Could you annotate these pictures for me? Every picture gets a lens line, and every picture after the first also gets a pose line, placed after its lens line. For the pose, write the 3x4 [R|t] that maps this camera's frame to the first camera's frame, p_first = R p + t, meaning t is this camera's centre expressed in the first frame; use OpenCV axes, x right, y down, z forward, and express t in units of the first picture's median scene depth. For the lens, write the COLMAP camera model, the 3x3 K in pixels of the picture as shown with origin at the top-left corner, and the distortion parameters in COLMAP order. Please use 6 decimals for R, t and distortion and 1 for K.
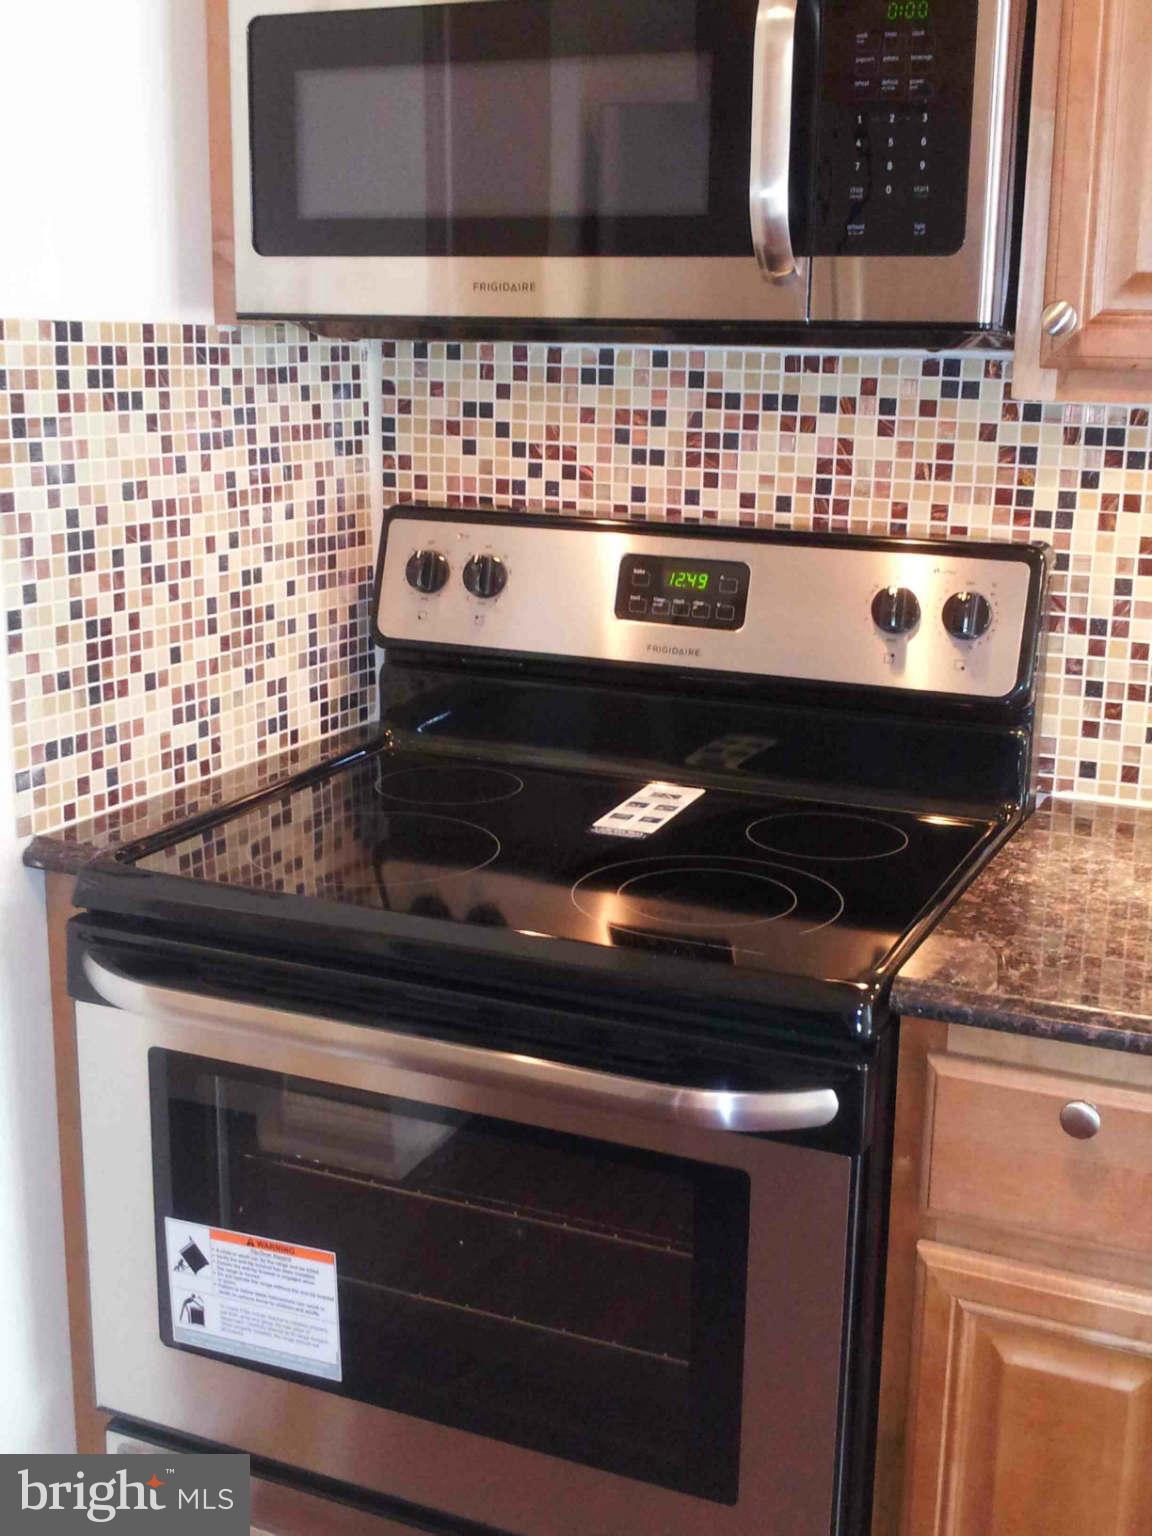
lens RADIAL K [[1835.1, 0, 572.7], [0, 1835.1, 755.4], [0, 0, 1]] dist [0.031089, 0.000000]
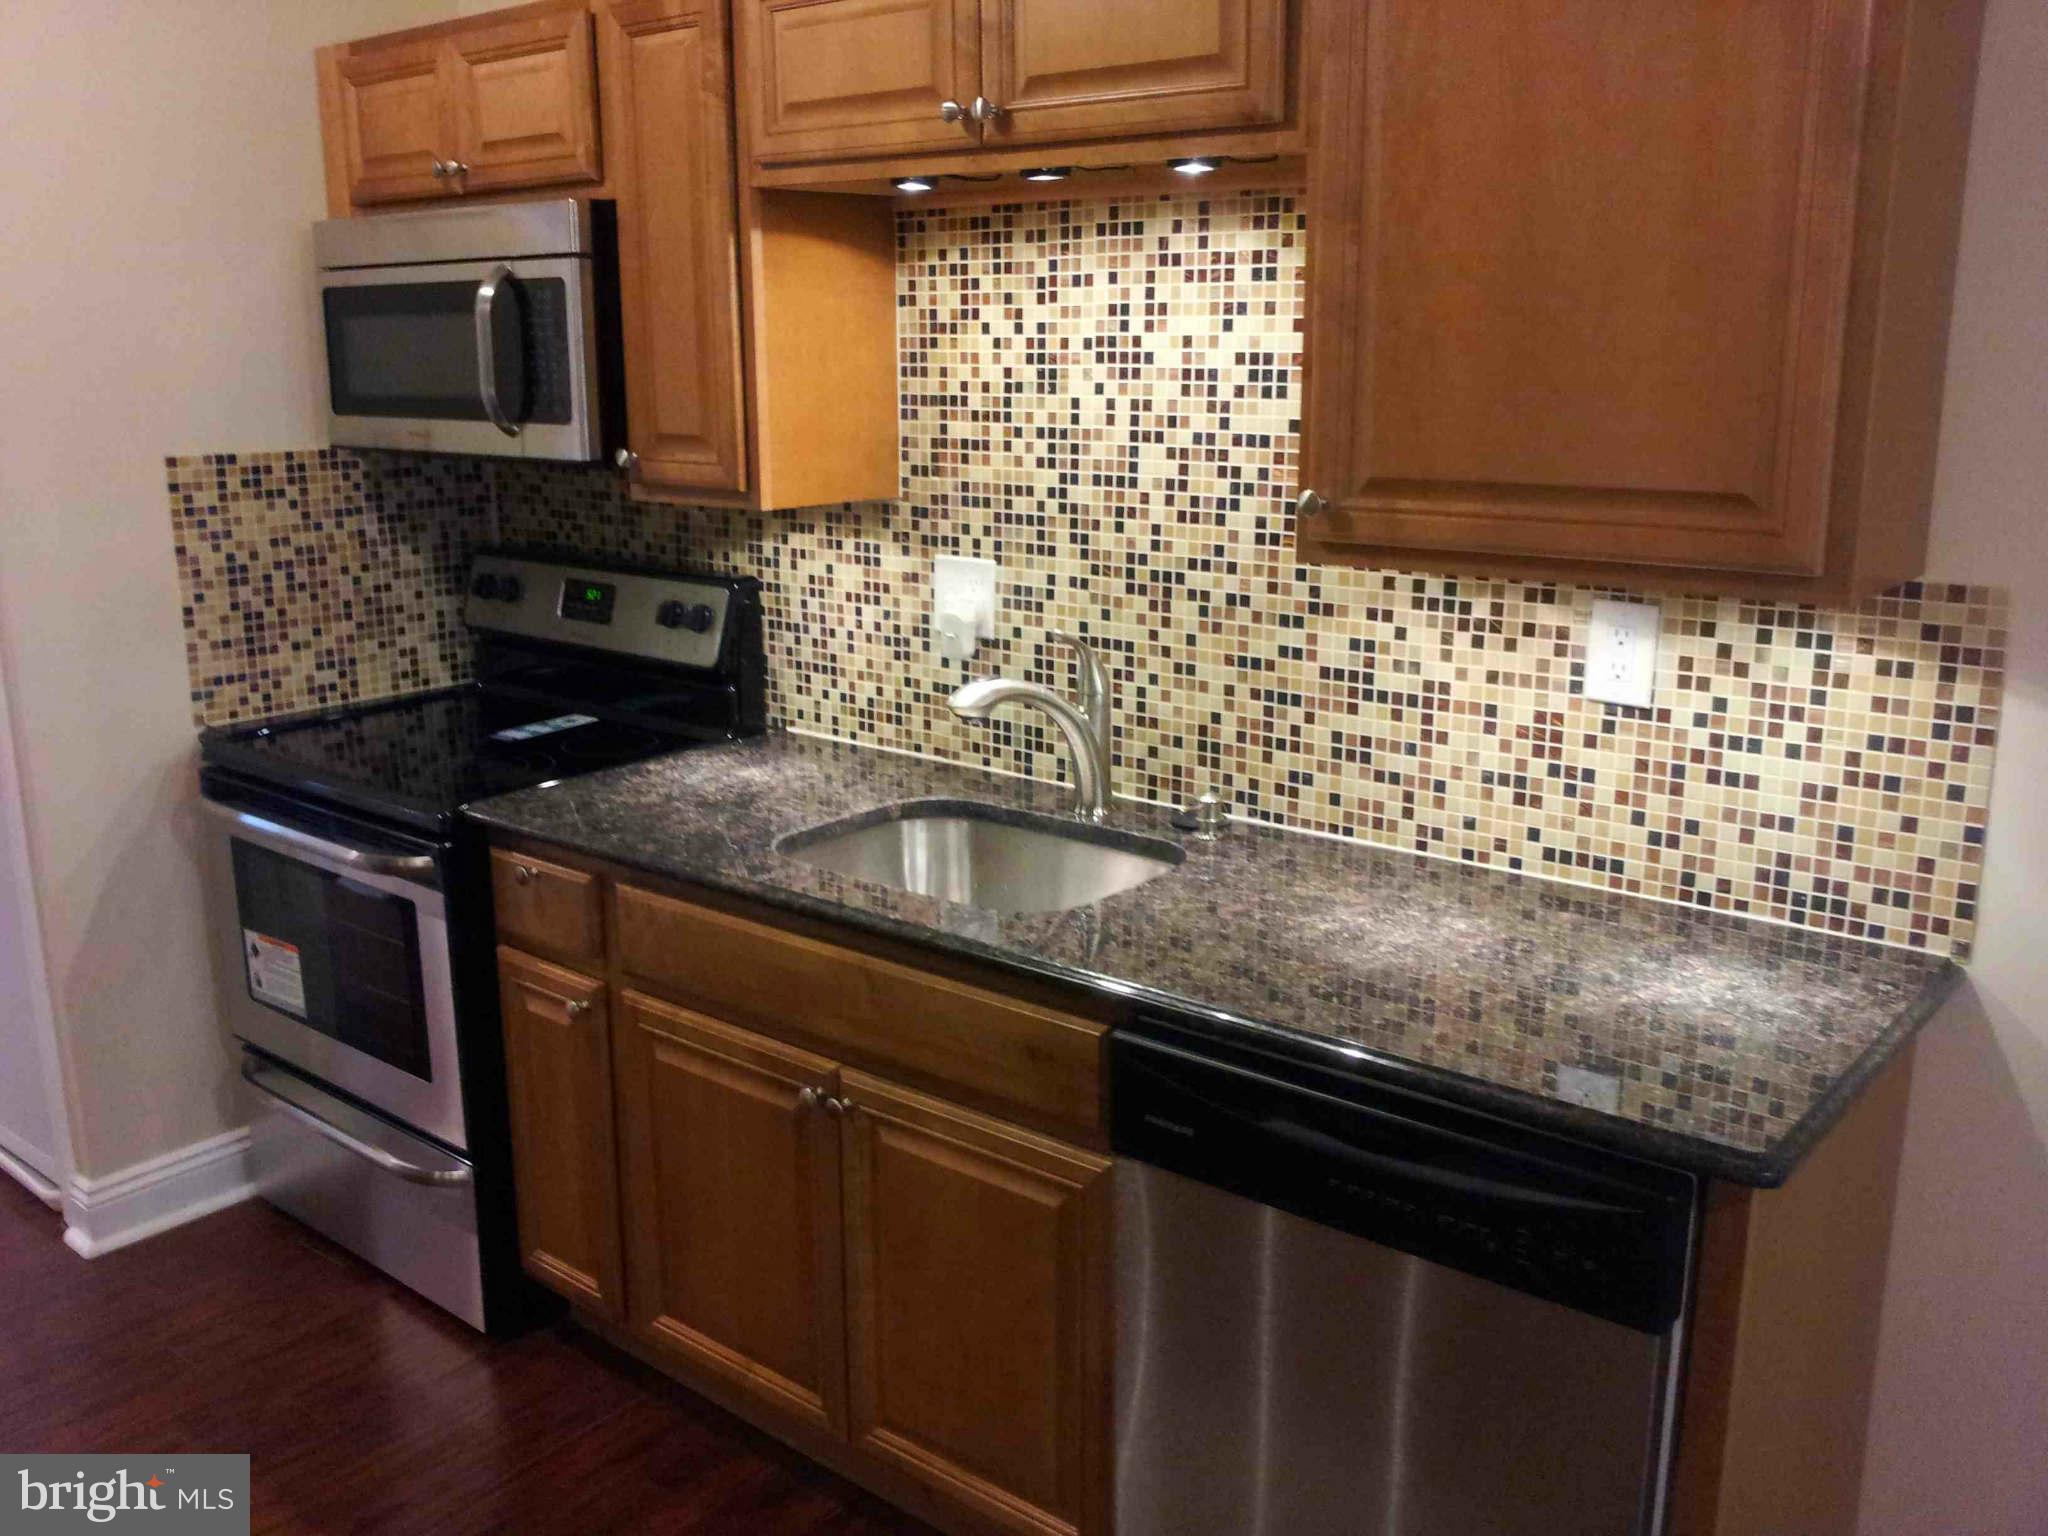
lens RADIAL K [[1769.0, 0, 997.5], [0, 1769.0, 721.2], [0, 0, 1]] dist [-0.006959, -0.019445]
pose [[0.963470, 0.036452, -0.265324, 0.897549], [-0.039254, 0.999215, -0.005262, 0.015734], [0.264924, 0.015485, 0.964145, -0.490935]]
